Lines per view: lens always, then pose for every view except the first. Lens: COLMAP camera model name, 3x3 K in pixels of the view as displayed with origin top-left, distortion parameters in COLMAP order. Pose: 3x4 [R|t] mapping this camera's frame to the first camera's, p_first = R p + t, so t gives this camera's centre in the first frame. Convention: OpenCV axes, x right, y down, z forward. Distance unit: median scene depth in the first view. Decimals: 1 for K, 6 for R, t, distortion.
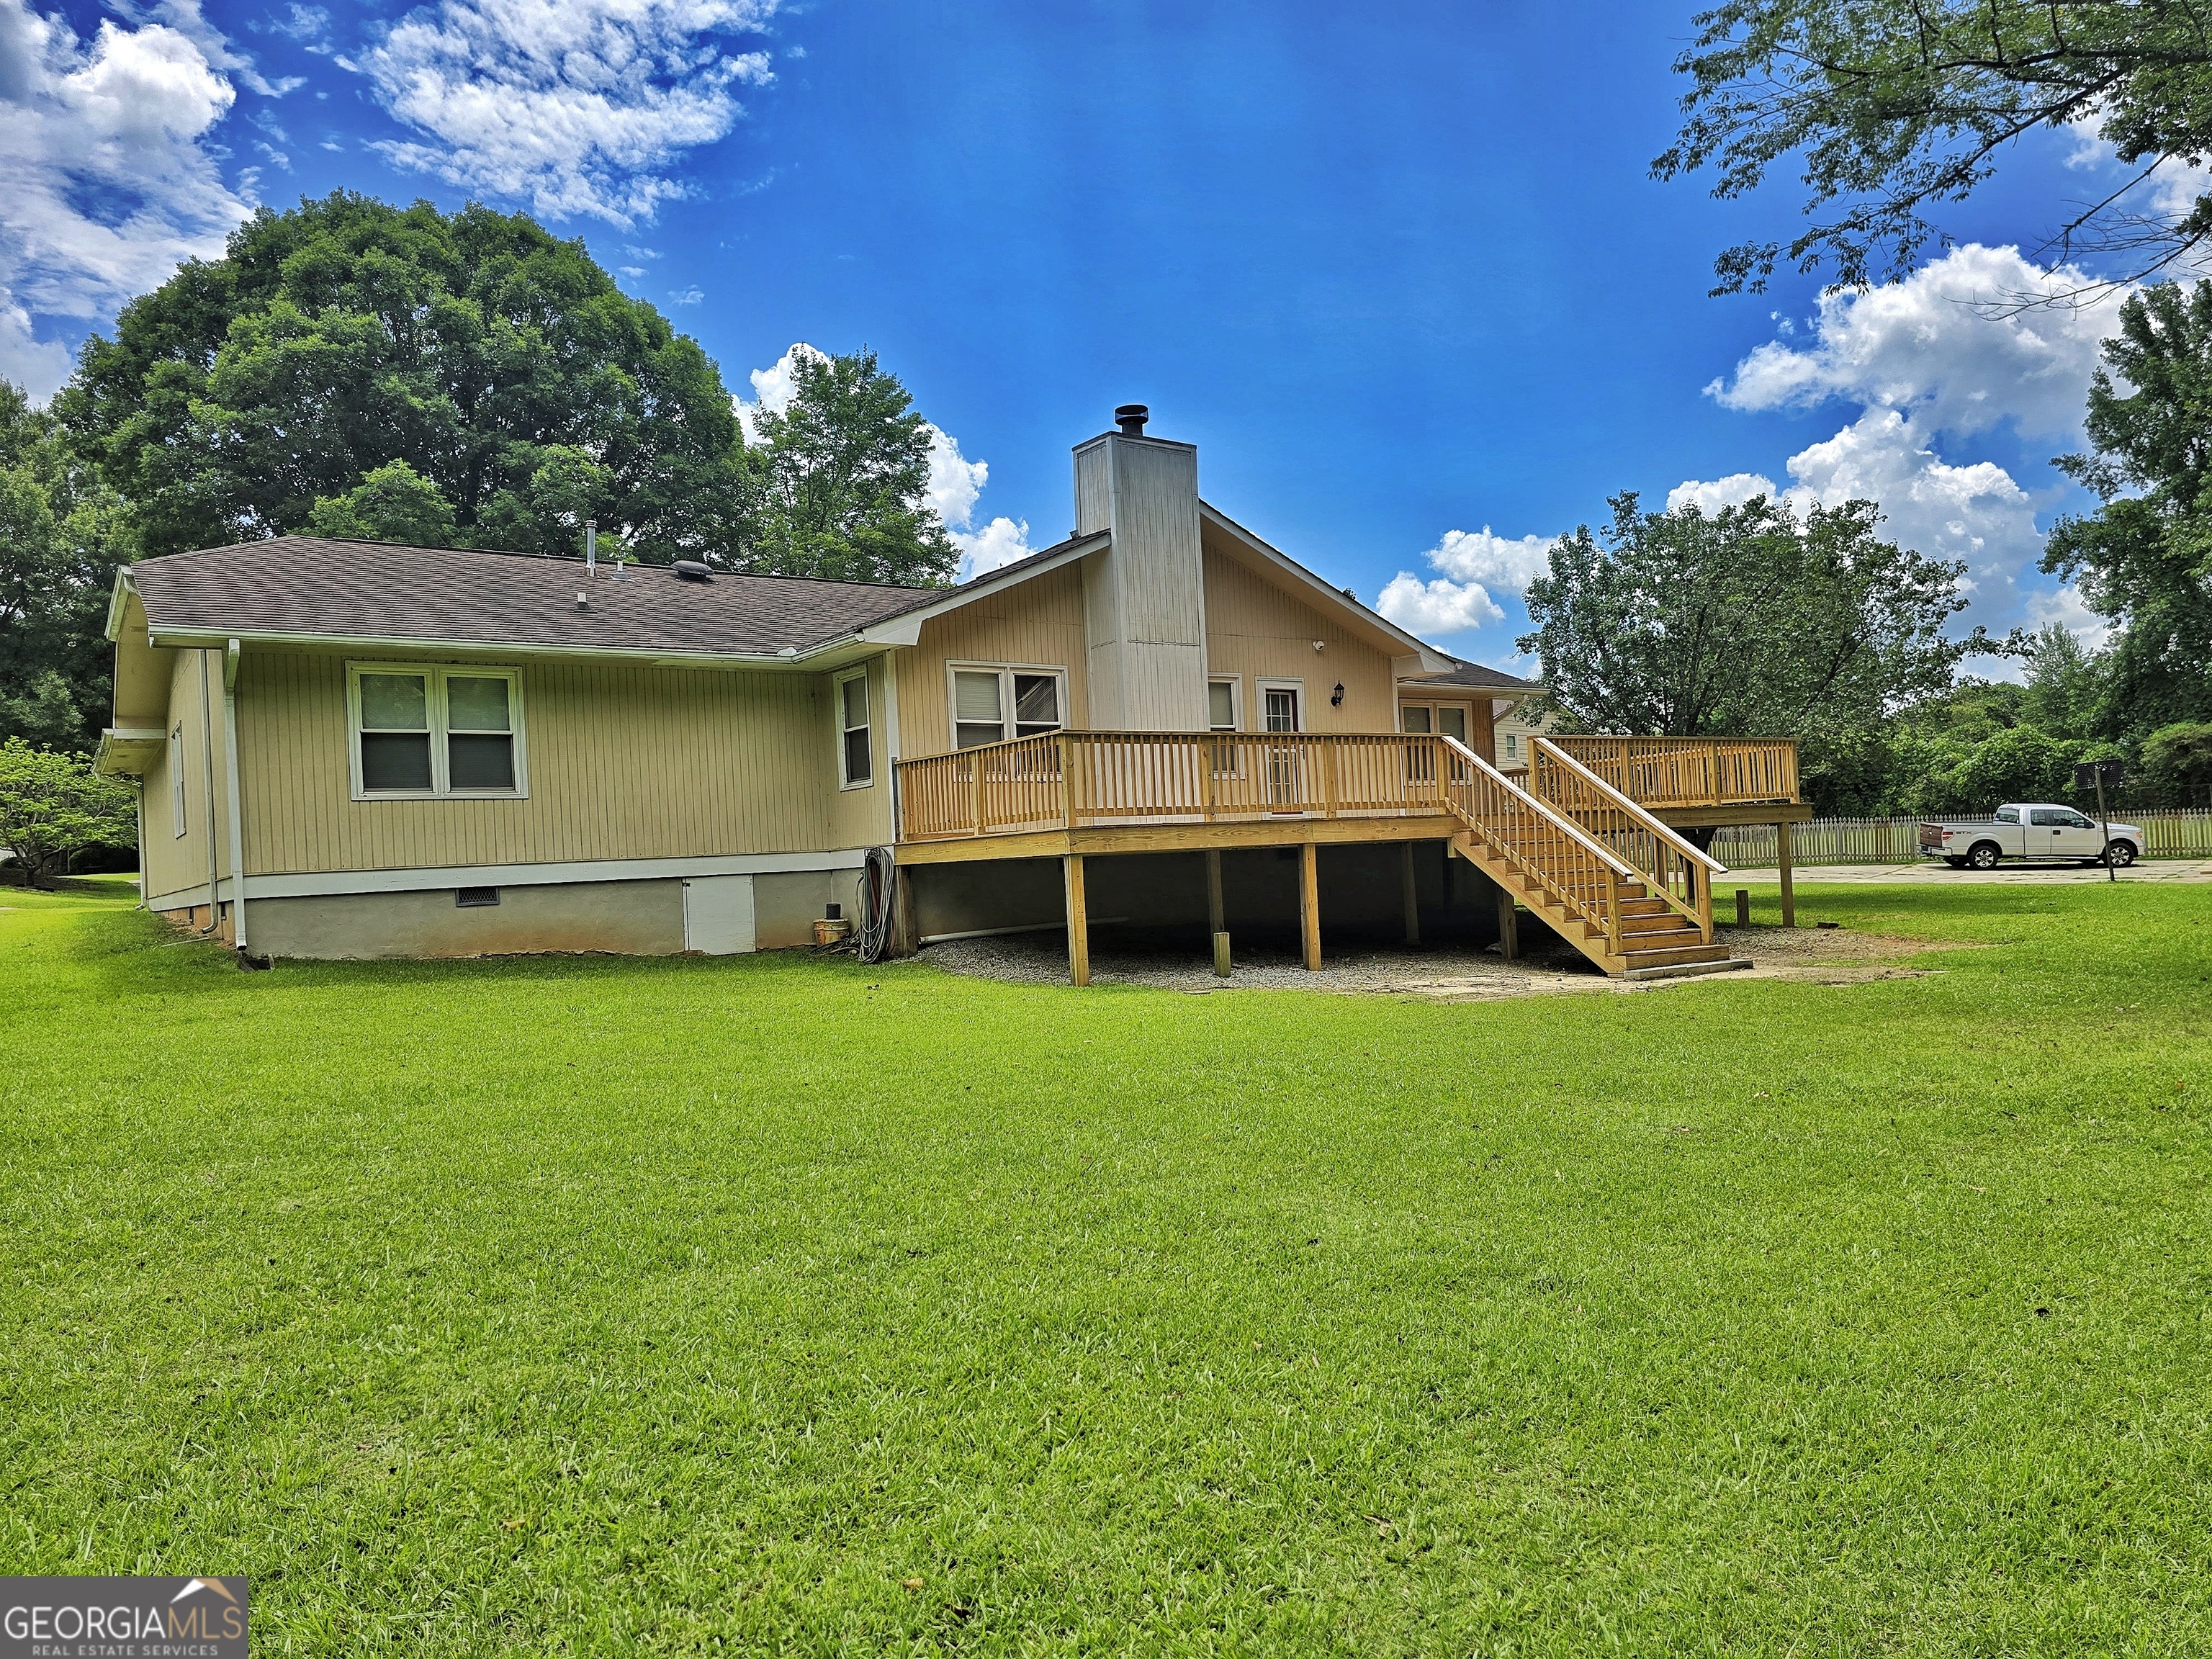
lens RADIAL K [[1483.2, 0, 1025.6], [0, 1483.2, 835.6], [0, 0, 1]] dist [0.090513, -0.118640]
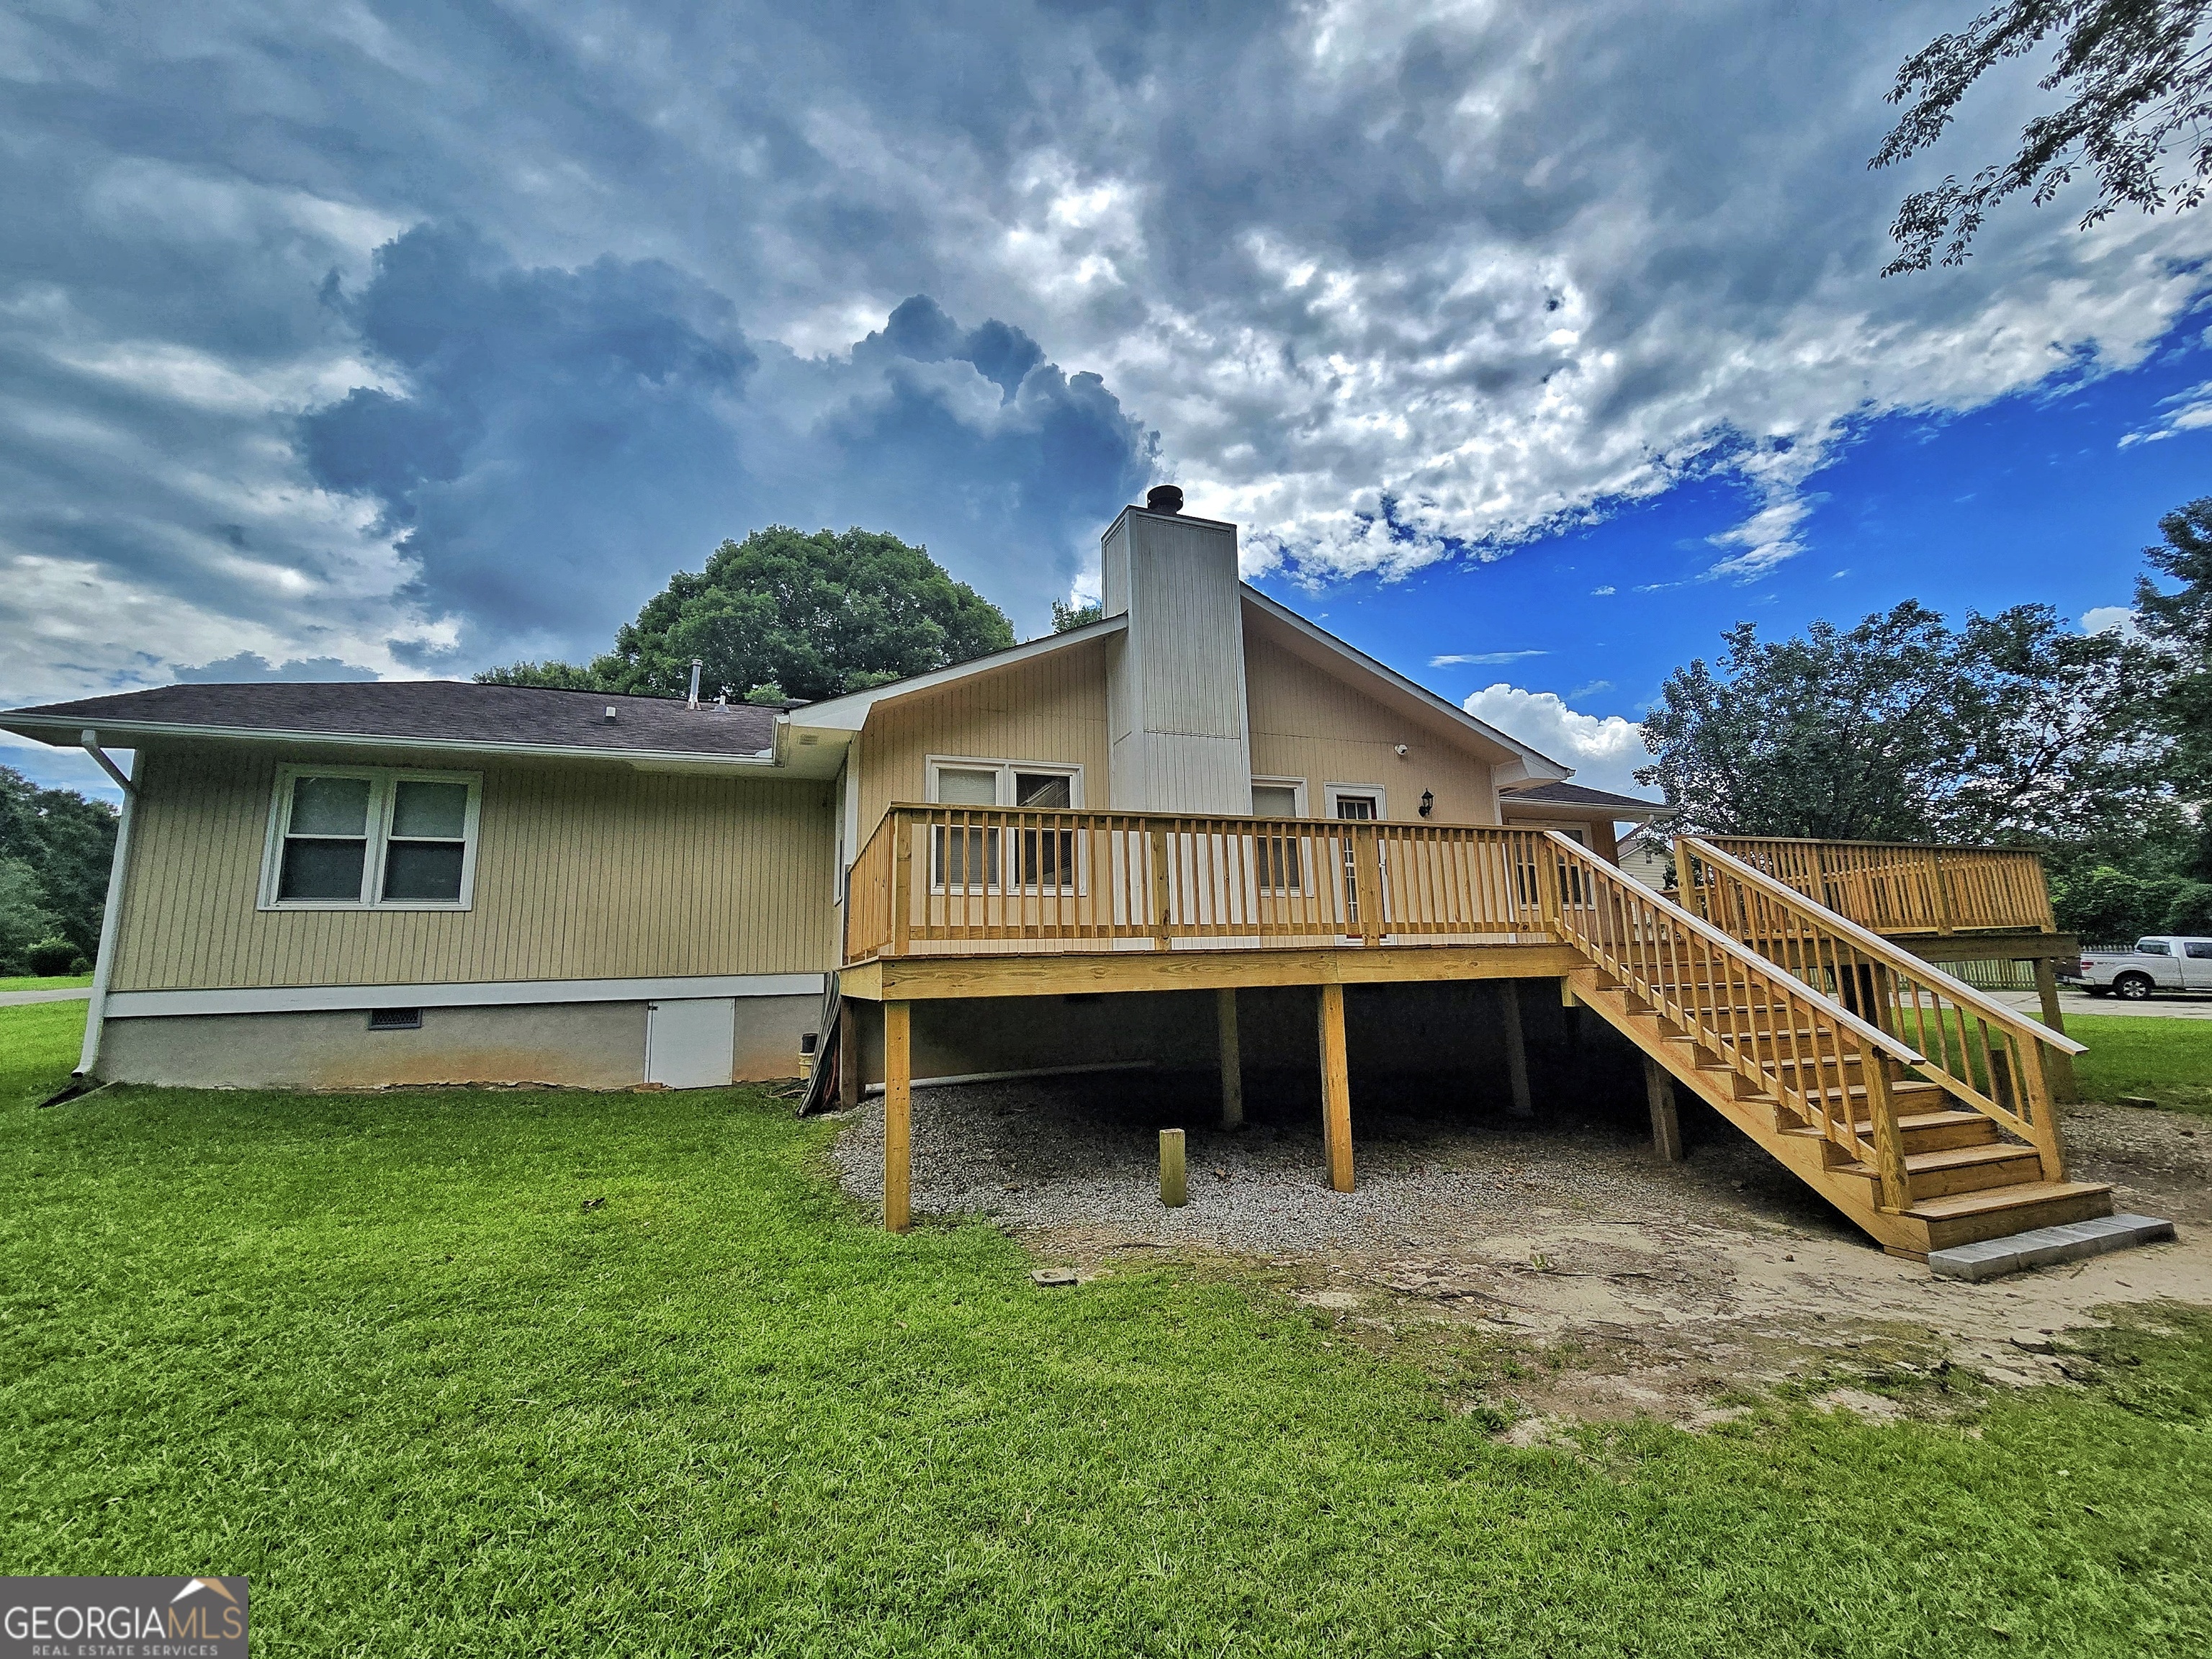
lens RADIAL K [[883.4, 0, 1106.0], [0, 883.4, 829.5], [0, 0, 1]] dist [-0.007116, 0.000206]
pose [[0.976634, -0.013613, -0.214476, 0.163199], [-0.014854, 0.991329, -0.130563, -0.009369], [0.214394, 0.130698, 0.967964, 0.542783]]
